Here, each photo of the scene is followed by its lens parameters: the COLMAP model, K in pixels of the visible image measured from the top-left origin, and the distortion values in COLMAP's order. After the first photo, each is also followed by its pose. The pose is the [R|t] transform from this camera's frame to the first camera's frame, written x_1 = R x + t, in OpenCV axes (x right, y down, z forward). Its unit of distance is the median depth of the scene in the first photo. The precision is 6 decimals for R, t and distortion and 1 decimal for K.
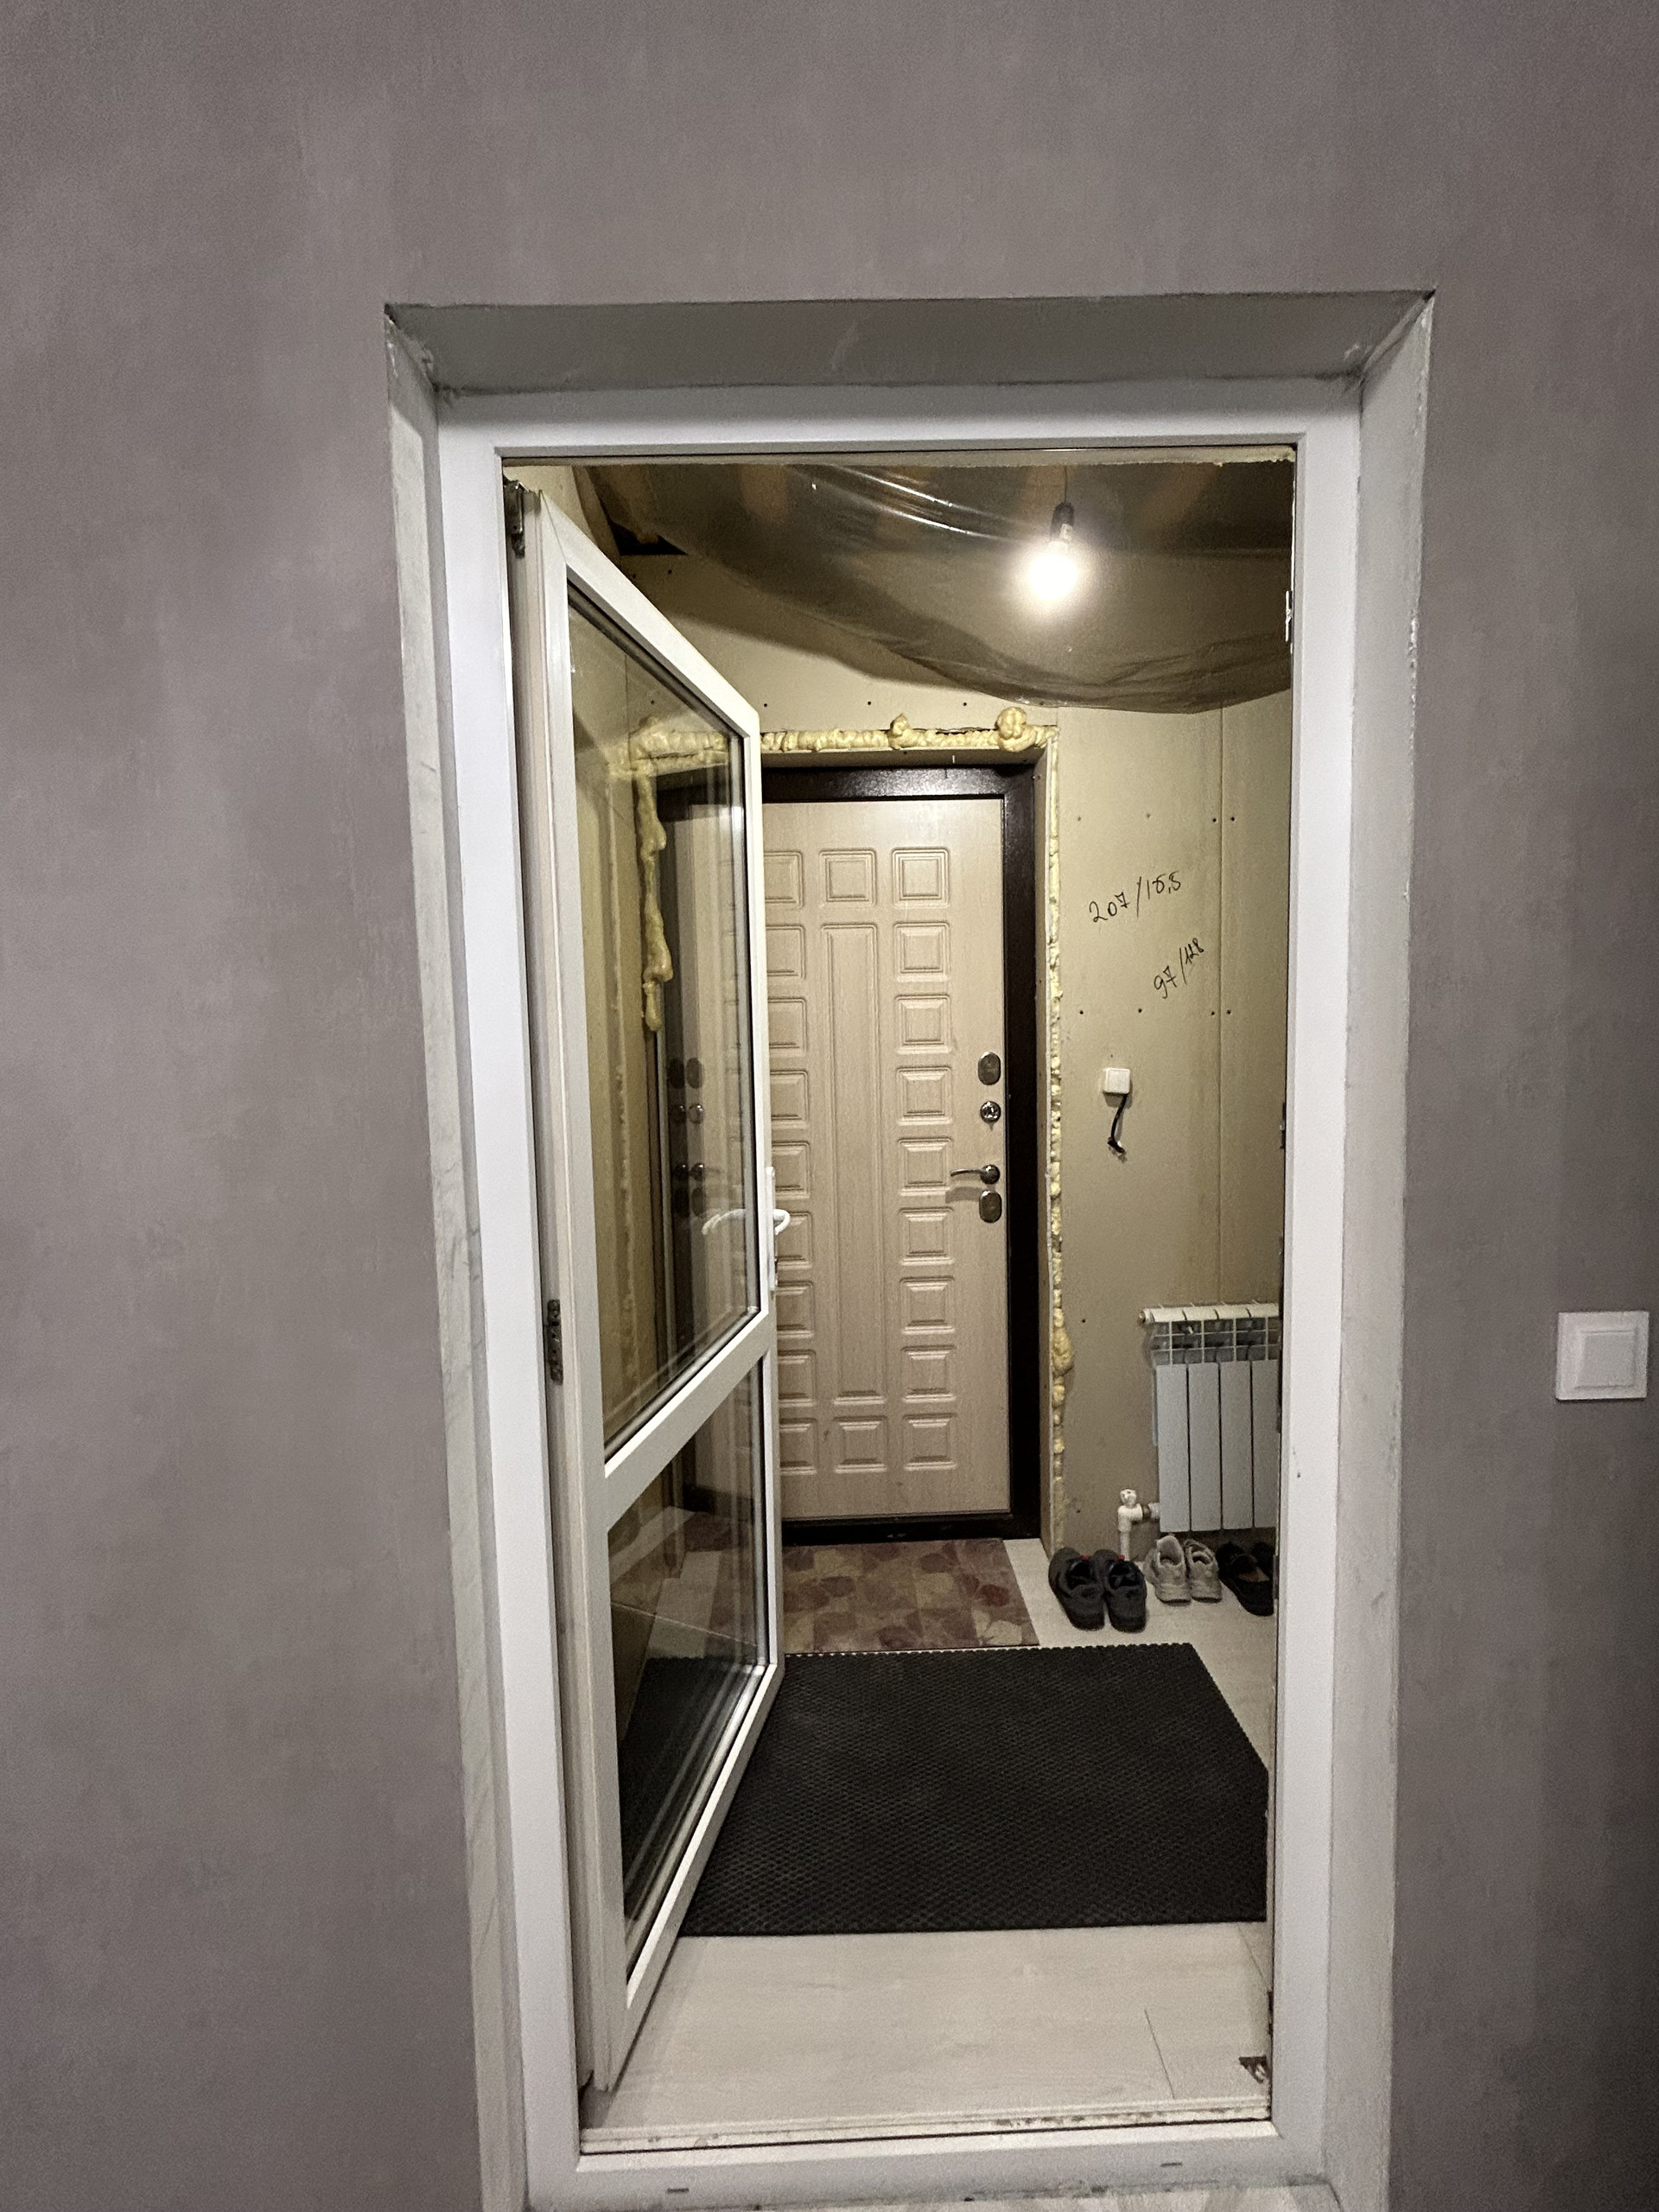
lens RADIAL K [[992.0, 0, 835.5], [0, 992.0, 1099.8], [0, 0, 1]] dist [-0.002905, 0.000039]
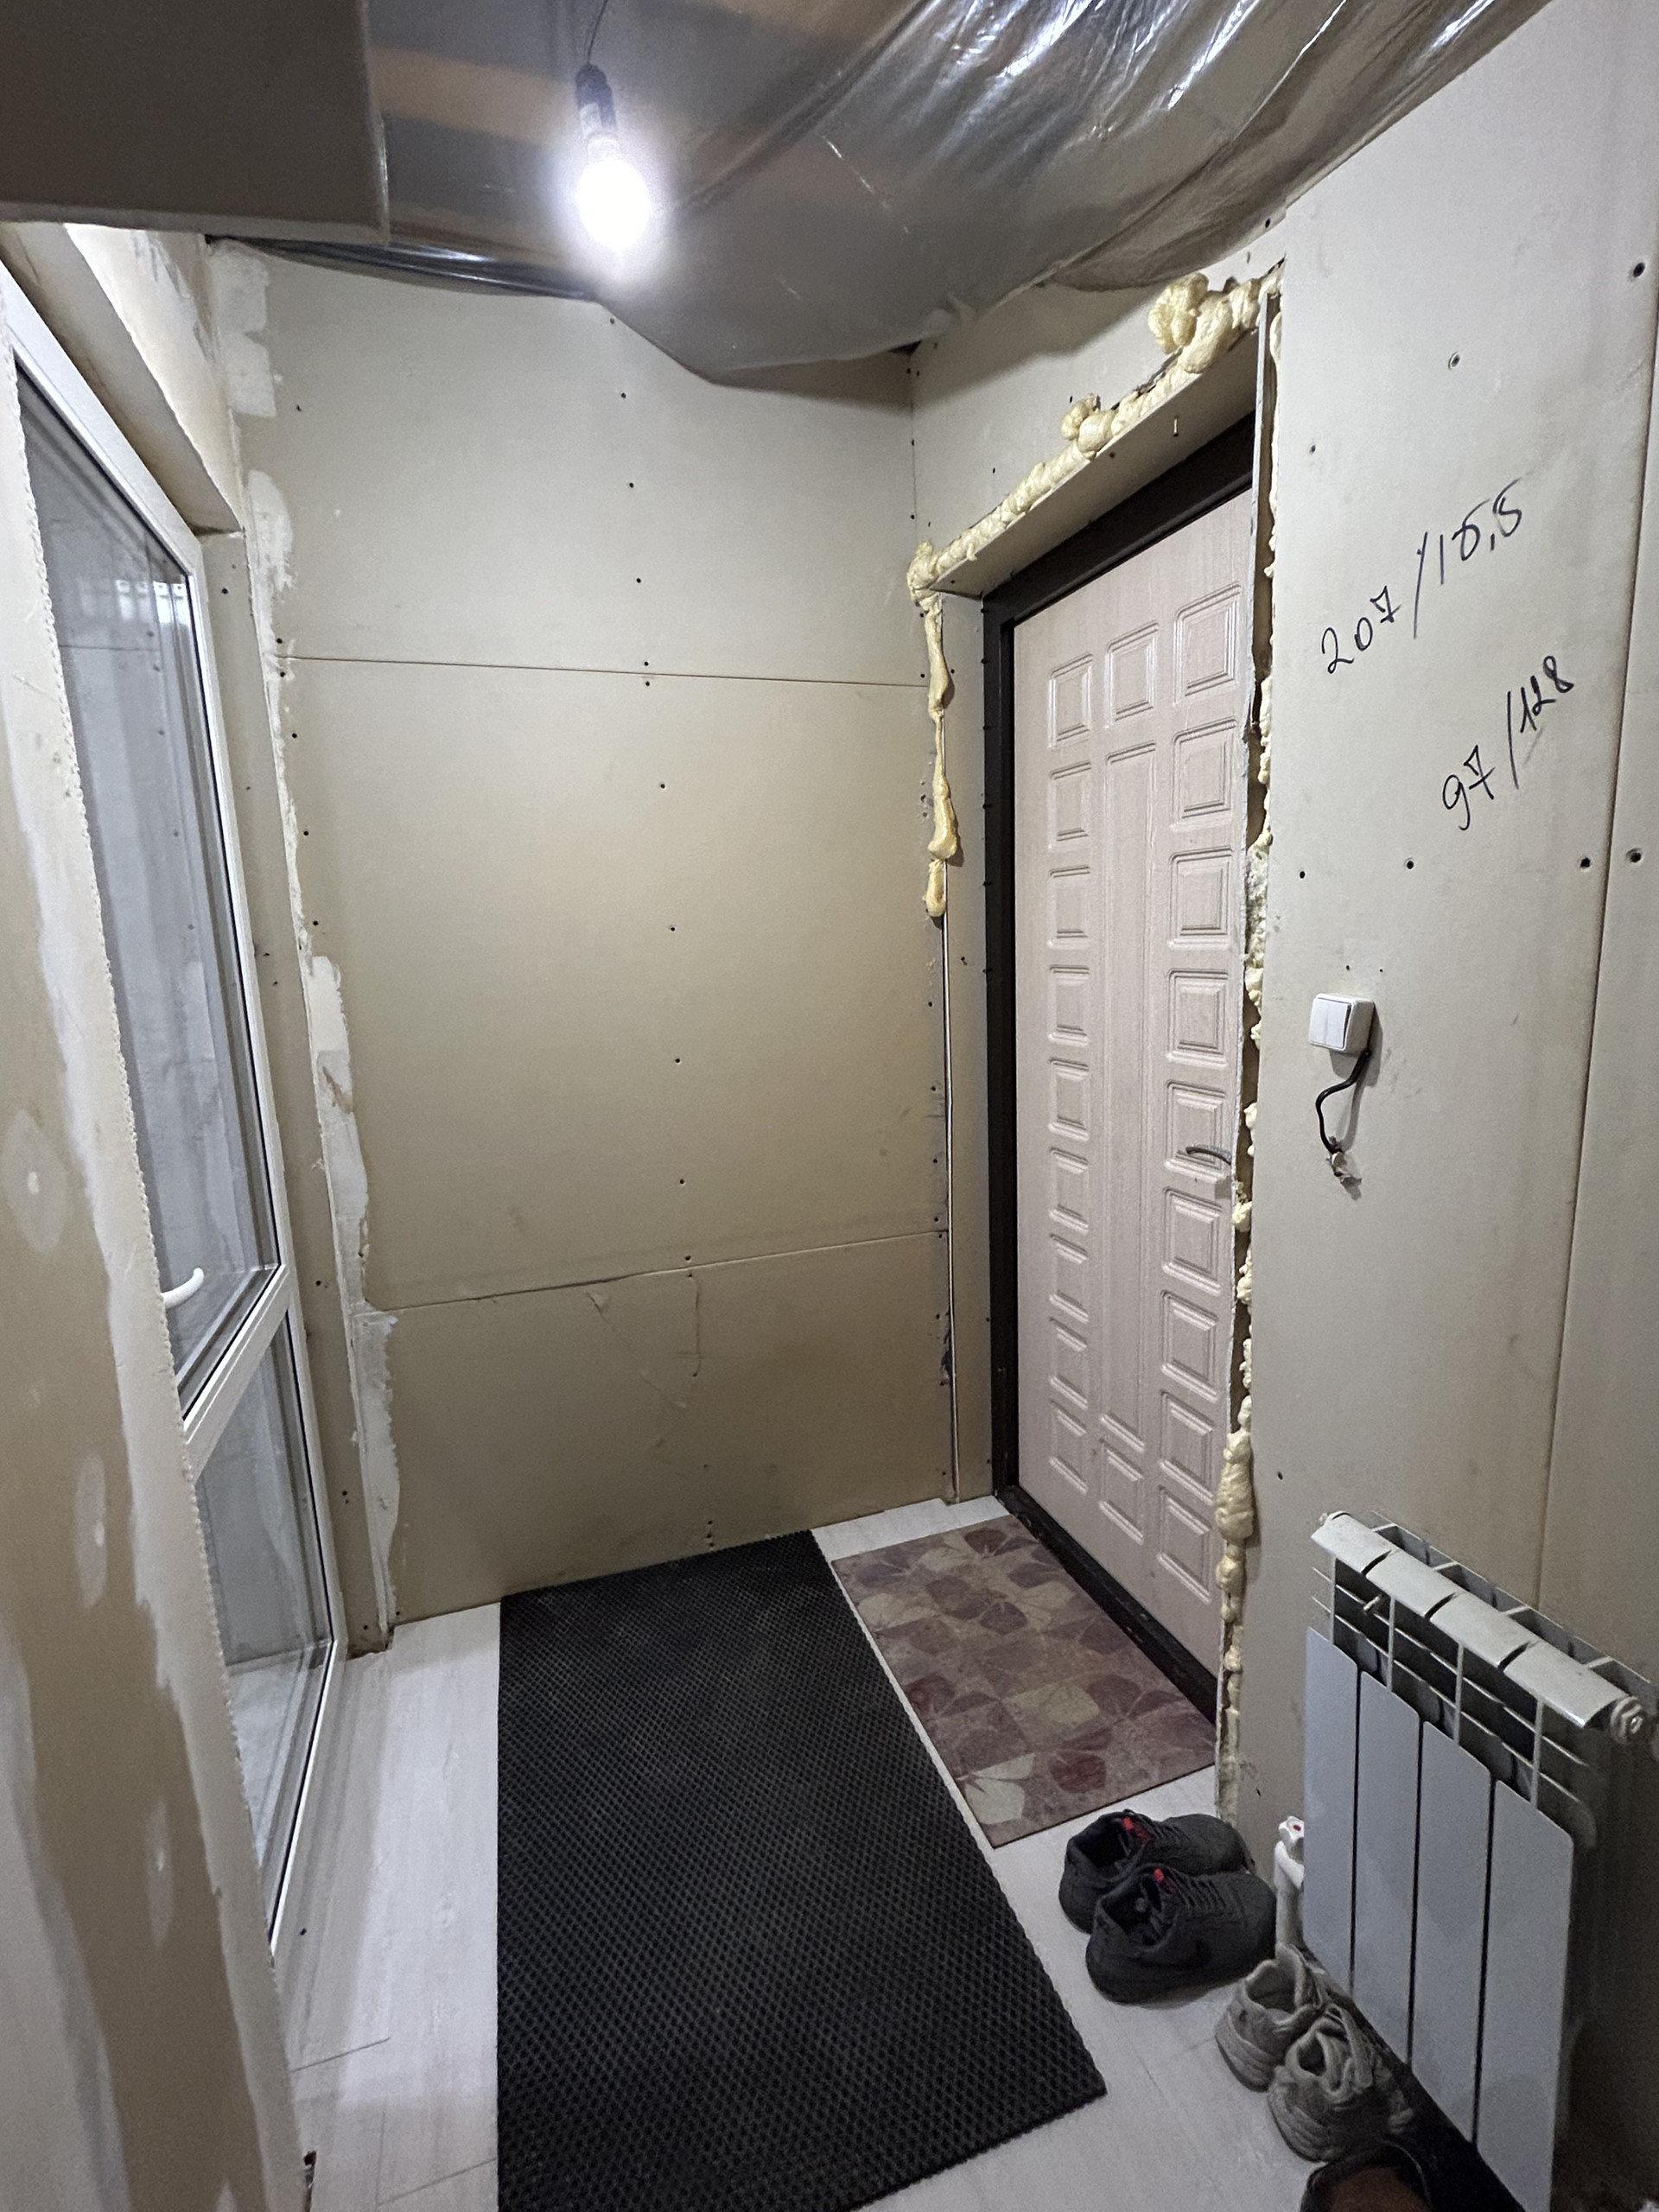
lens RADIAL K [[992.0, 0, 837.8], [0, 992.0, 1097.9], [0, 0, 1]] dist [-0.002905, 0.000039]
pose [[0.318781, 0.169198, -0.932604, 0.646994], [-0.043990, 0.985519, 0.163762, -0.050372], [0.946807, -0.011179, 0.321607, 0.630278]]
